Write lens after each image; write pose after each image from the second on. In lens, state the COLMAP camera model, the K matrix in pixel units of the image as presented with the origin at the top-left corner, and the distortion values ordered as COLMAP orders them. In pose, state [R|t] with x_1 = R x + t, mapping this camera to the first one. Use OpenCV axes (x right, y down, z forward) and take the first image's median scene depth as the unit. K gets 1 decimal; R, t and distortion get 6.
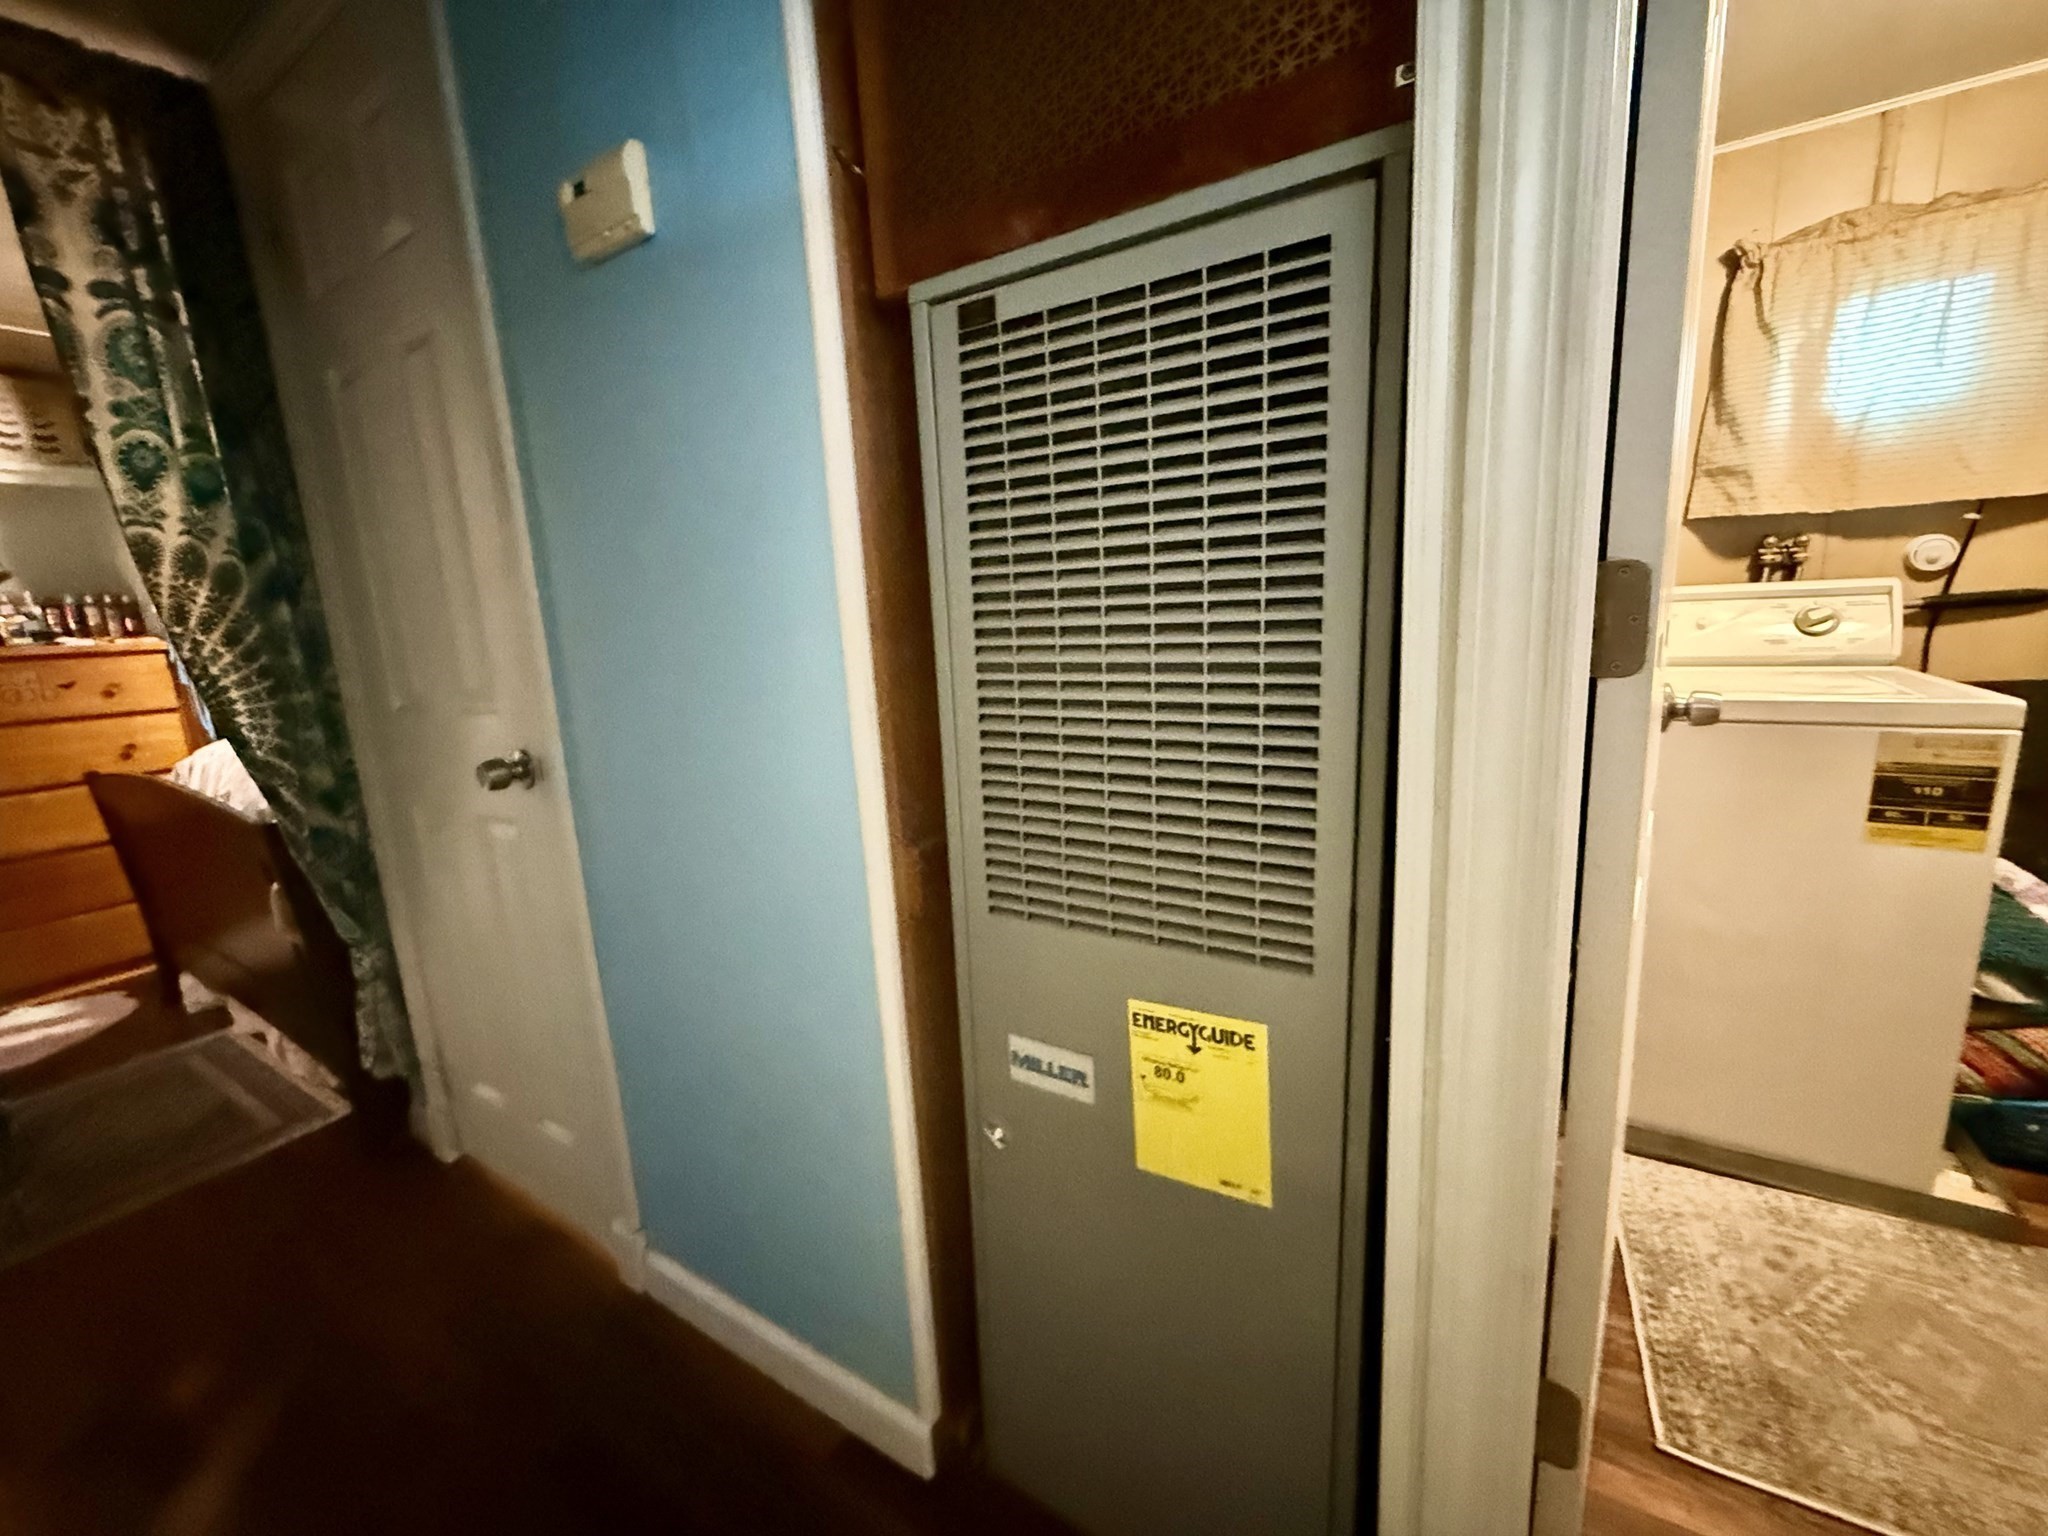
lens RADIAL K [[811.6, 0, 1023.1], [0, 811.6, 766.1], [0, 0, 1]] dist [-0.000326, -0.000789]
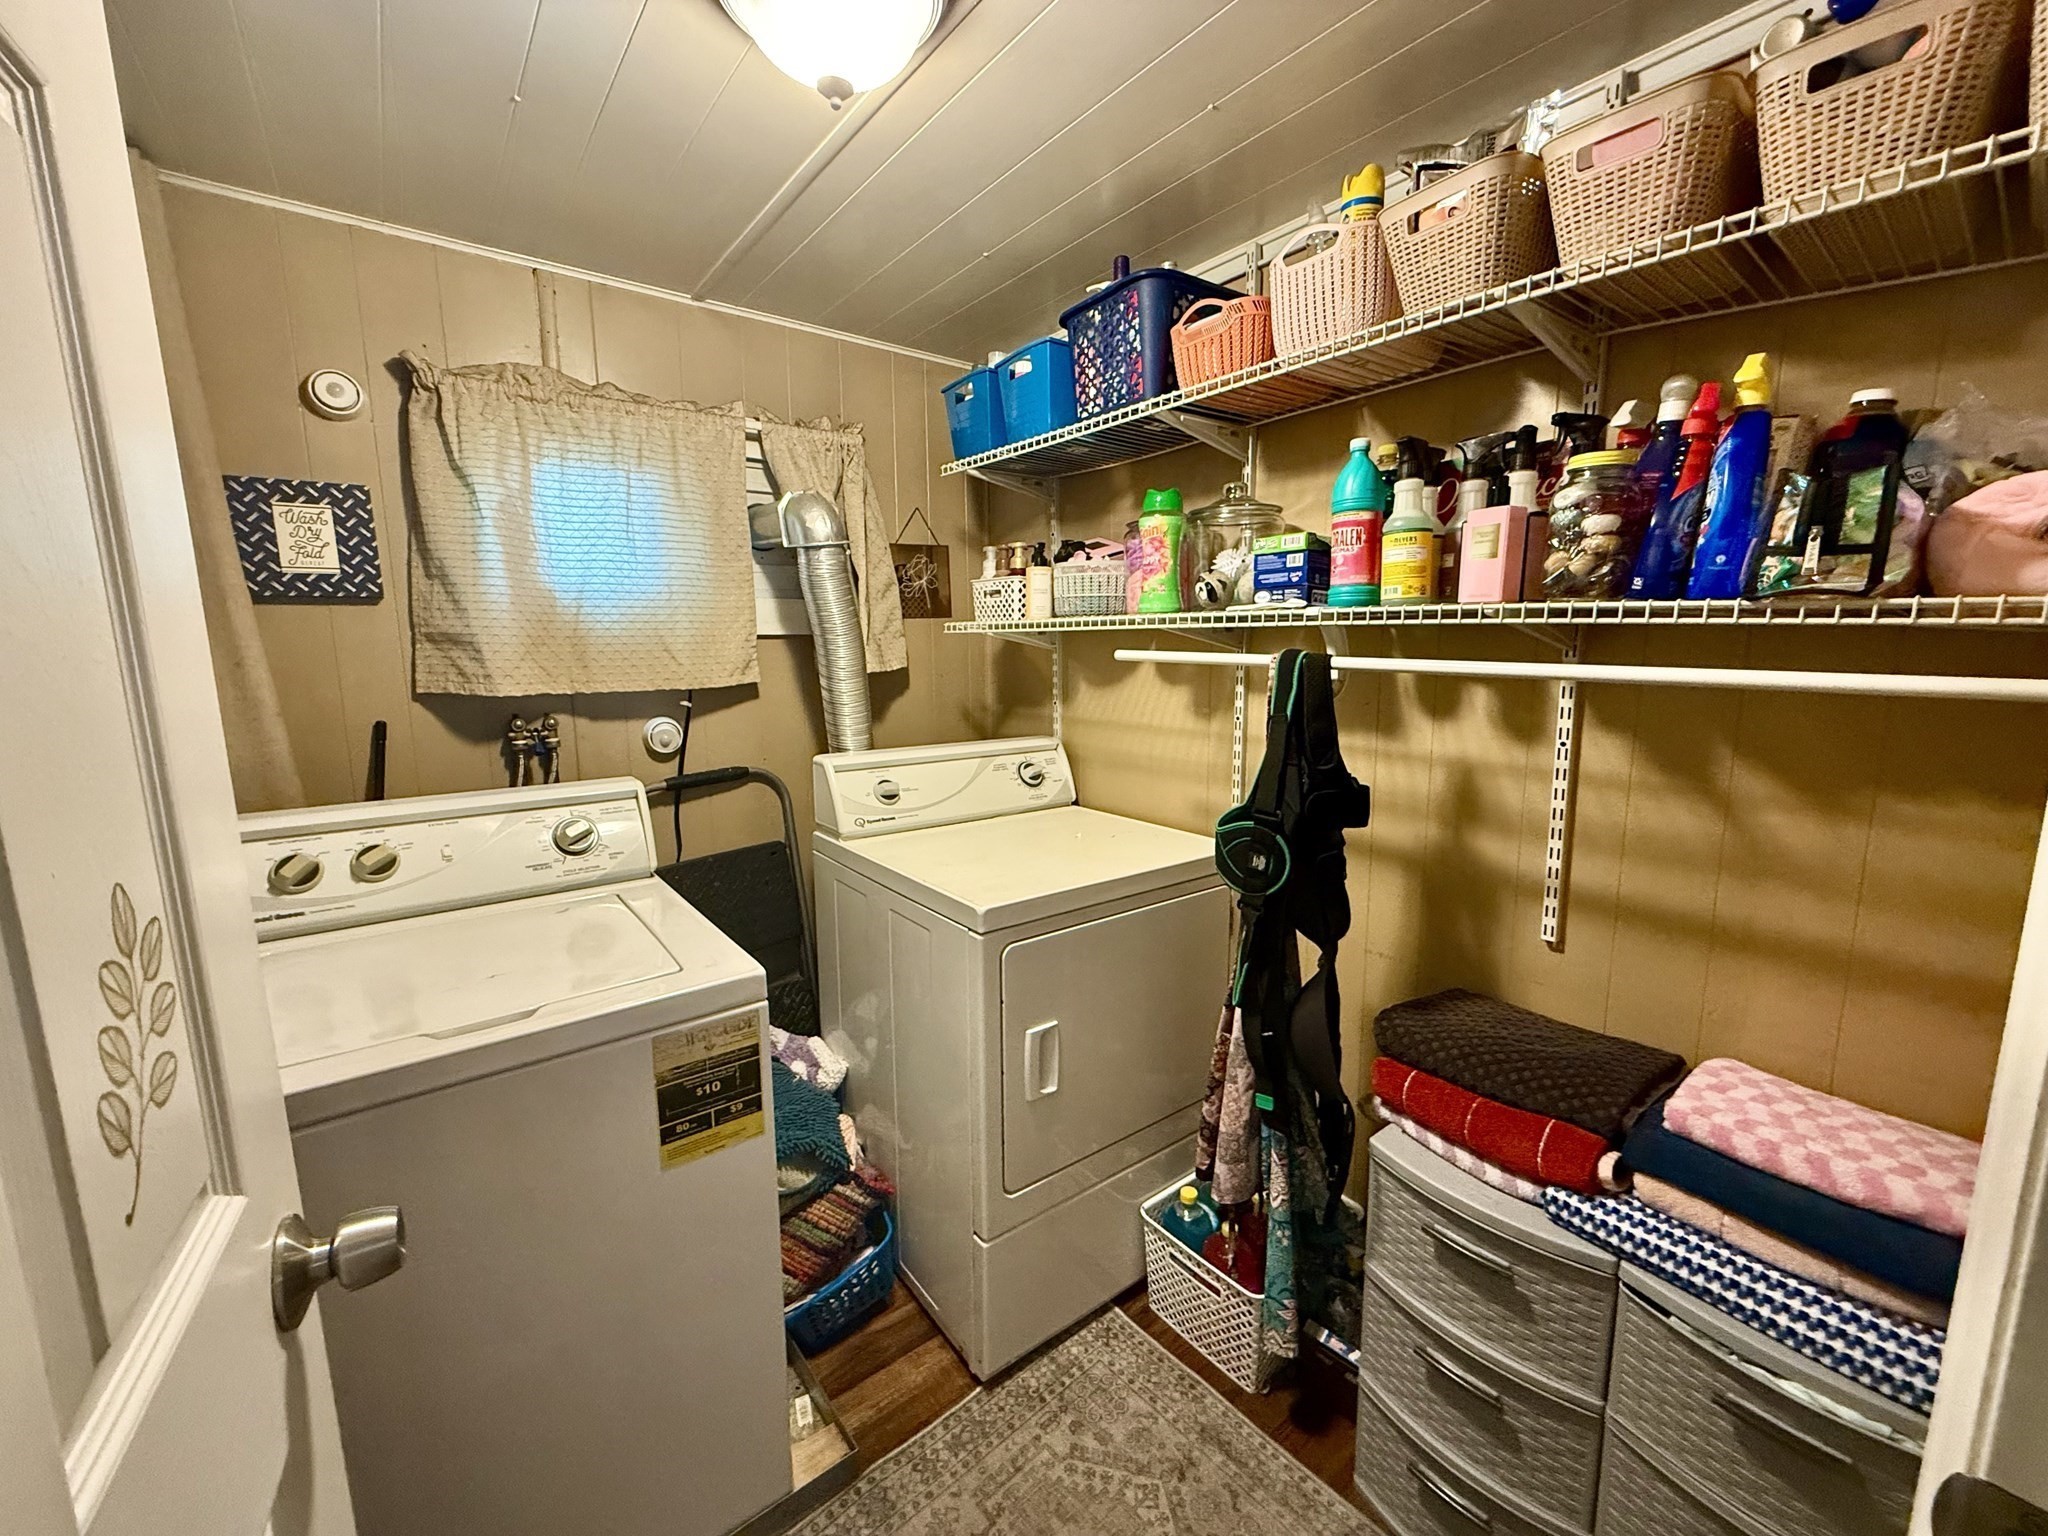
lens RADIAL K [[811.6, 0, 1023.1], [0, 811.6, 766.1], [0, 0, 1]] dist [-0.000326, -0.000789]
pose [[0.330977, -0.099759, 0.938351, 0.317105], [0.167667, 0.984791, 0.045557, -0.196035], [-0.928624, 0.142252, 0.342669, 0.242940]]
